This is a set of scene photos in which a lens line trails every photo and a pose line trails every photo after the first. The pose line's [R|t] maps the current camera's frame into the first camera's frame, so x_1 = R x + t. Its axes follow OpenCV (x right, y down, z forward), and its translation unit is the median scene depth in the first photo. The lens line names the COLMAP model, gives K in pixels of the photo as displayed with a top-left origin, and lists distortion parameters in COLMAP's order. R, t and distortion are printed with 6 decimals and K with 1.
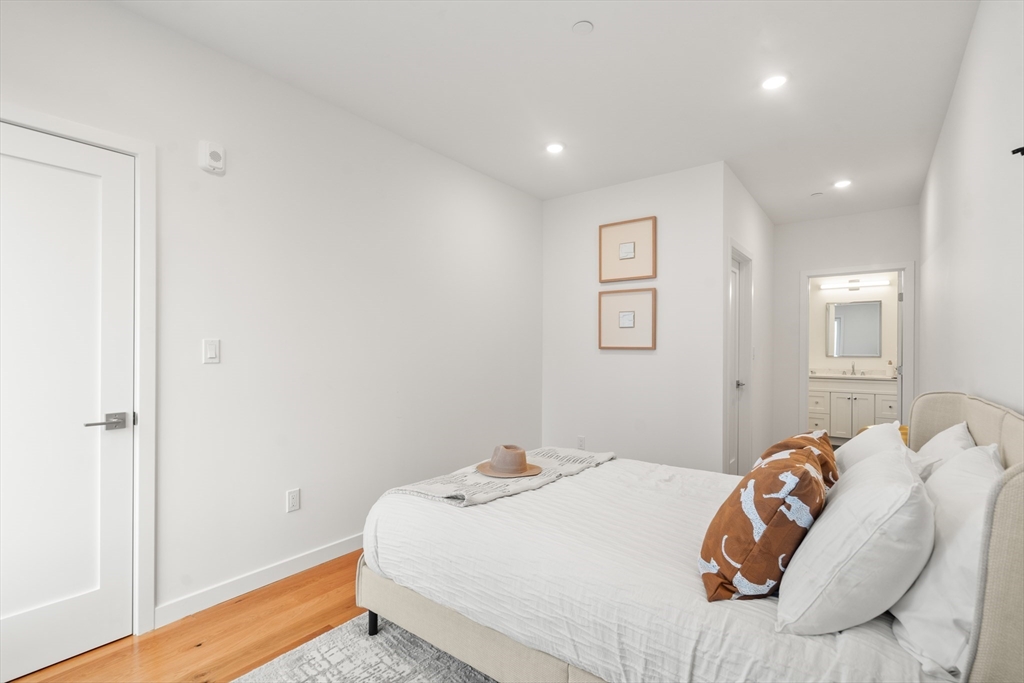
lens RADIAL K [[470.3, 0, 507.4], [0, 470.3, 347.0], [0, 0, 1]] dist [-0.000706, 0.001330]
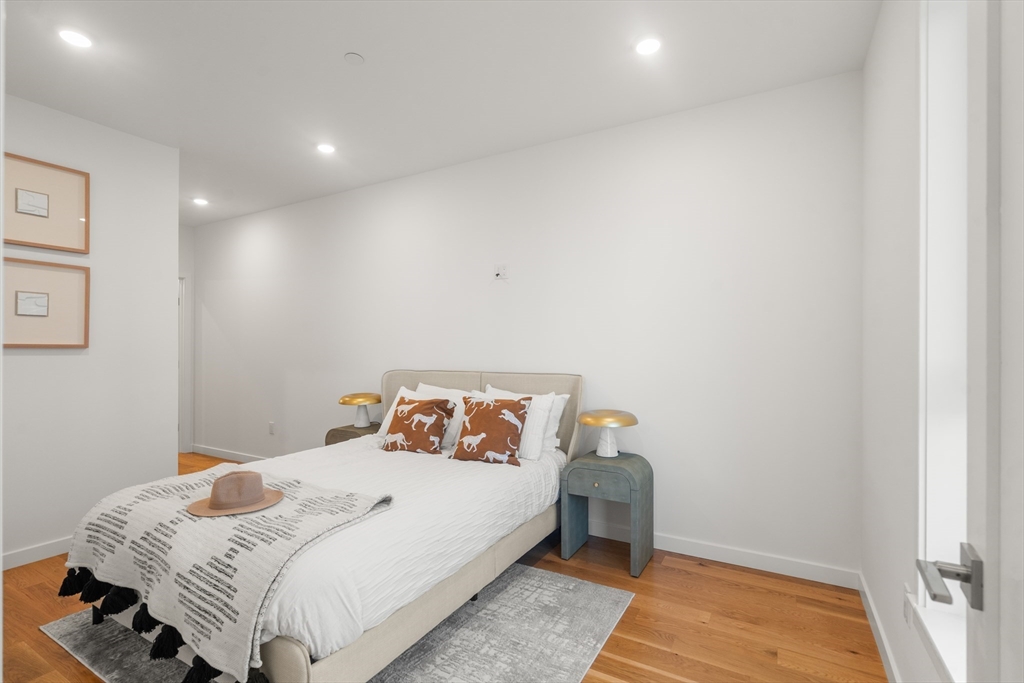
lens RADIAL K [[470.3, 0, 507.9], [0, 470.3, 343.0], [0, 0, 1]] dist [-0.000706, 0.001330]
pose [[-0.132170, 0.006101, 0.991208, -0.532753], [-0.005902, 0.999958, -0.006941, -0.001078], [-0.991210, -0.006767, -0.132128, 0.423136]]
